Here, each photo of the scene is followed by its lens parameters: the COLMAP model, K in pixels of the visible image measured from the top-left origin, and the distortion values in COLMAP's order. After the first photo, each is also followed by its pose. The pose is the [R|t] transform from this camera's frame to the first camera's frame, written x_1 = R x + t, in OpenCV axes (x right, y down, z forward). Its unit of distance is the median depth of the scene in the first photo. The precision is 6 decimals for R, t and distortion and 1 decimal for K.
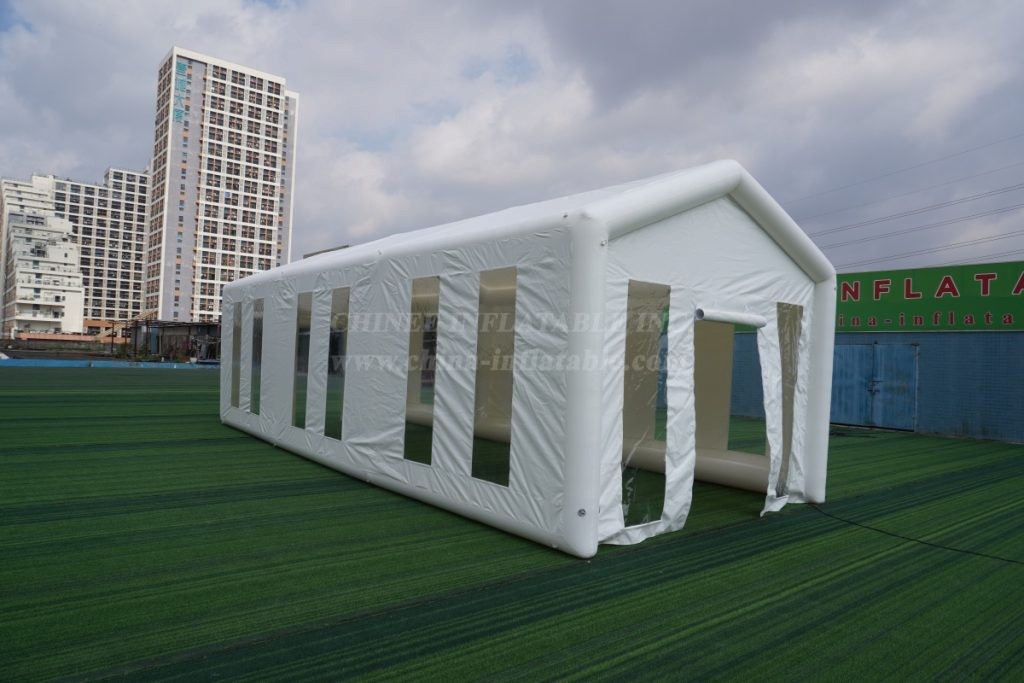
lens RADIAL K [[707.0, 0, 536.5], [0, 707.0, 326.1], [0, 0, 1]] dist [-0.011548, -0.004082]
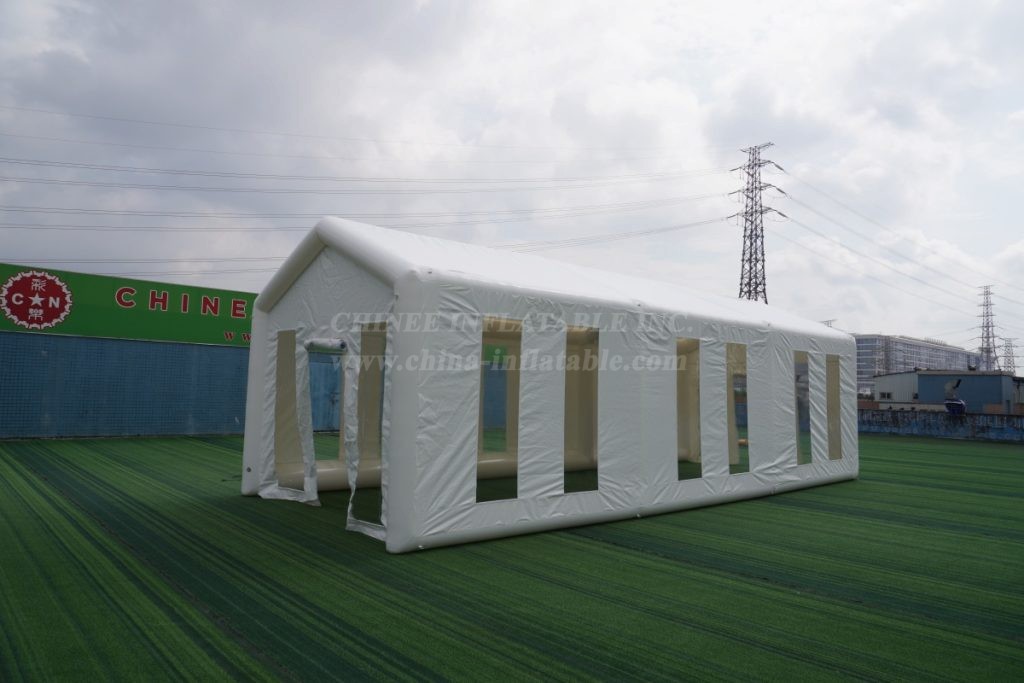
lens RADIAL K [[707.0, 0, 506.9], [0, 707.0, 347.7], [0, 0, 1]] dist [-0.011548, -0.004082]
pose [[0.041703, 0.026716, 0.998773, -1.158134], [-0.074934, 0.996911, -0.023538, 0.008787], [-0.996316, -0.073860, 0.043576, 1.016670]]
